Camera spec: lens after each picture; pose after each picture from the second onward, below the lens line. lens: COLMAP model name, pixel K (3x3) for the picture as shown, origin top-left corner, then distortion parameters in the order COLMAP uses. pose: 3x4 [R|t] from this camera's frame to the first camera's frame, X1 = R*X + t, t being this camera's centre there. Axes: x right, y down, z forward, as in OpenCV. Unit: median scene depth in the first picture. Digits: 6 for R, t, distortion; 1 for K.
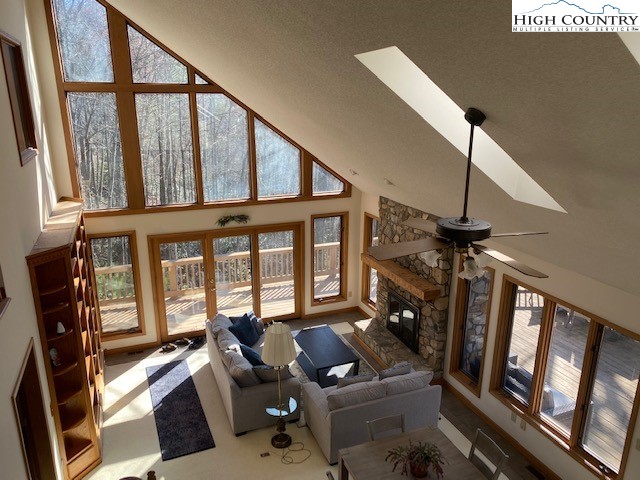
lens RADIAL K [[482.2, 0, 327.3], [0, 482.2, 246.8], [0, 0, 1]] dist [0.039624, -0.053613]
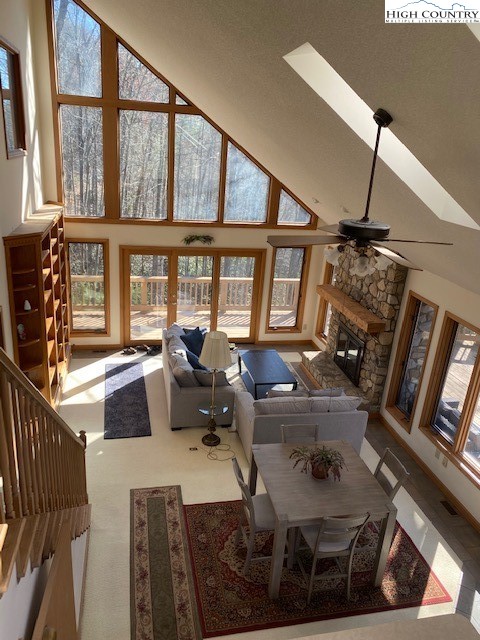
lens RADIAL K [[482.2, 0, 240.0], [0, 482.2, 320.0], [0, 0, 1]] dist [0.039624, -0.053613]
pose [[0.981603, 0.120973, -0.147718, 0.080339], [-0.113407, 0.991817, 0.058641, 0.052792], [0.153604, -0.040810, 0.987289, -0.037607]]
